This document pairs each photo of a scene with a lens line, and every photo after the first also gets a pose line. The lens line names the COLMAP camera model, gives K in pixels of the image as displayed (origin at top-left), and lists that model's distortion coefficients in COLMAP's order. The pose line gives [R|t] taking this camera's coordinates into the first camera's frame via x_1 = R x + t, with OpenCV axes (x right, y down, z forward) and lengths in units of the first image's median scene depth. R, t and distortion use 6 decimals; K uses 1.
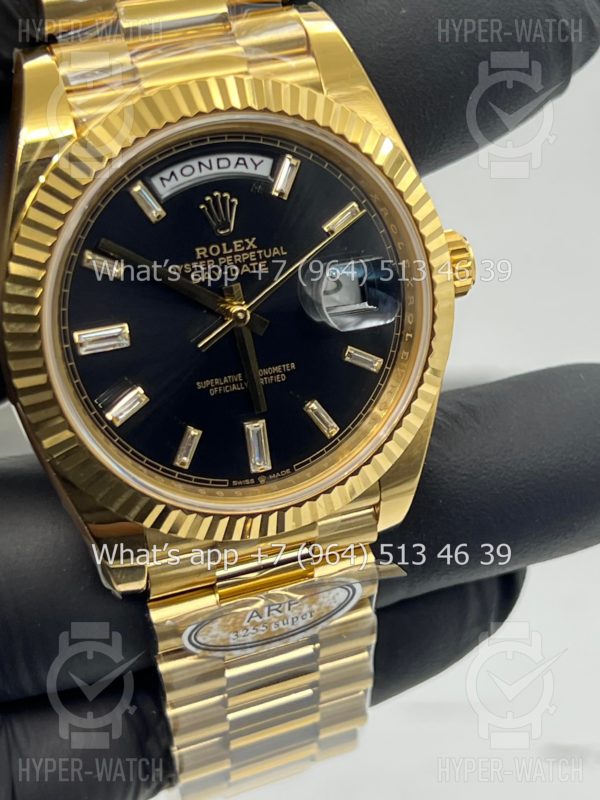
lens RADIAL K [[1927.0, 0, 300.0], [0, 1927.0, 400.0], [0, 0, 1]] dist [0.330807, -1.130020]
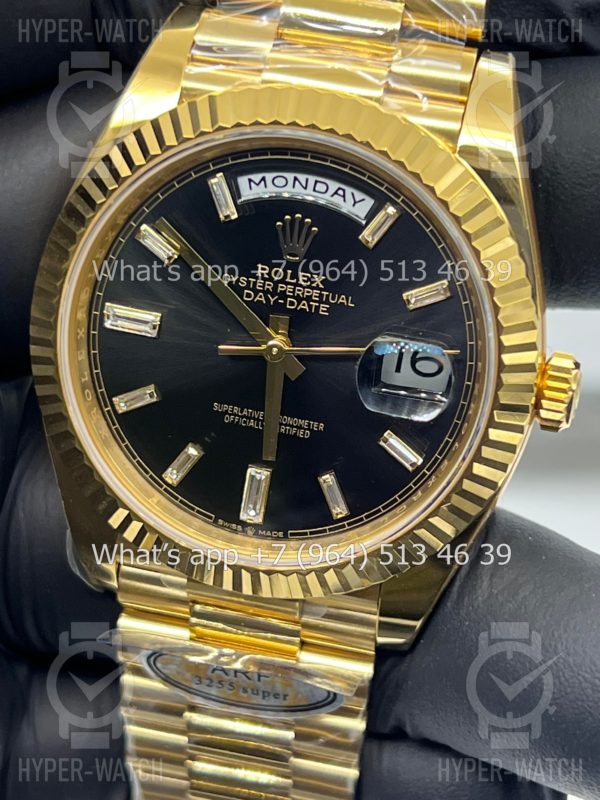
lens RADIAL K [[1927.0, 0, 300.0], [0, 1927.0, 400.0], [0, 0, 1]] dist [0.330807, -1.130020]
pose [[0.834692, 0.368953, -0.408855, 0.353622], [-0.370863, 0.925409, 0.077963, -0.096430], [0.407123, 0.086554, 0.909263, 0.185219]]
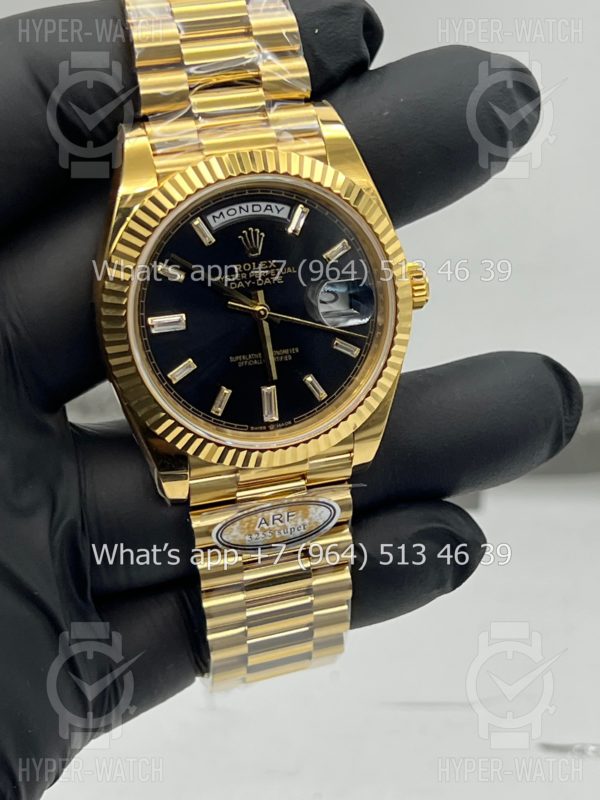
lens RADIAL K [[1927.0, 0, 300.0], [0, 1927.0, 400.0], [0, 0, 1]] dist [0.330807, -1.130020]
pose [[0.997731, 0.055748, -0.037745, 0.056086], [-0.056262, 0.998335, -0.012692, 0.038890], [0.036975, 0.014787, 0.999207, -0.452916]]
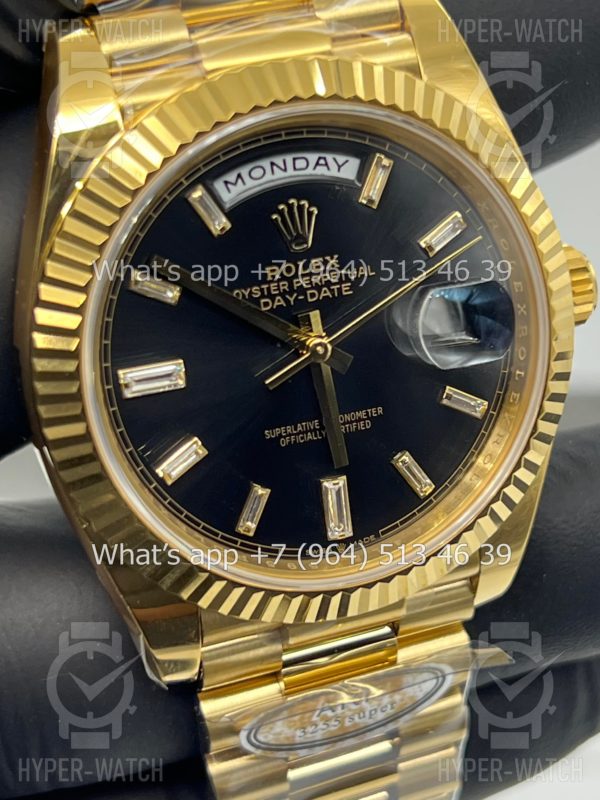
lens RADIAL K [[1927.0, 0, 300.0], [0, 1927.0, 400.0], [0, 0, 1]] dist [0.330807, -1.130020]
pose [[0.999818, 0.005805, 0.018150, -0.053551], [-0.005915, 0.999964, 0.006045, -0.027192], [-0.018114, -0.006152, 0.999817, 0.180870]]
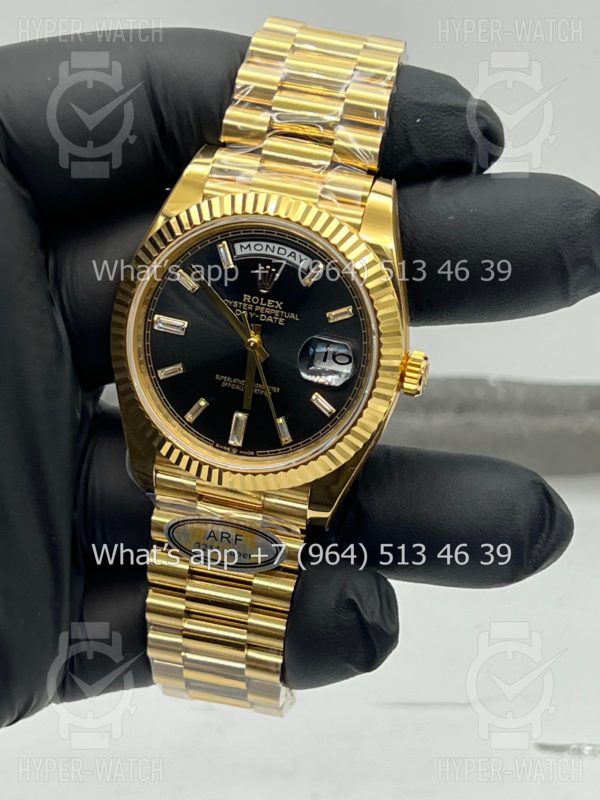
lens RADIAL K [[1927.0, 0, 300.0], [0, 1927.0, 400.0], [0, 0, 1]] dist [0.330807, -1.130020]
pose [[0.818773, 0.370581, -0.438498, 0.697078], [-0.402153, 0.915293, 0.022618, -0.052846], [0.409735, 0.157824, 0.898448, -0.376972]]
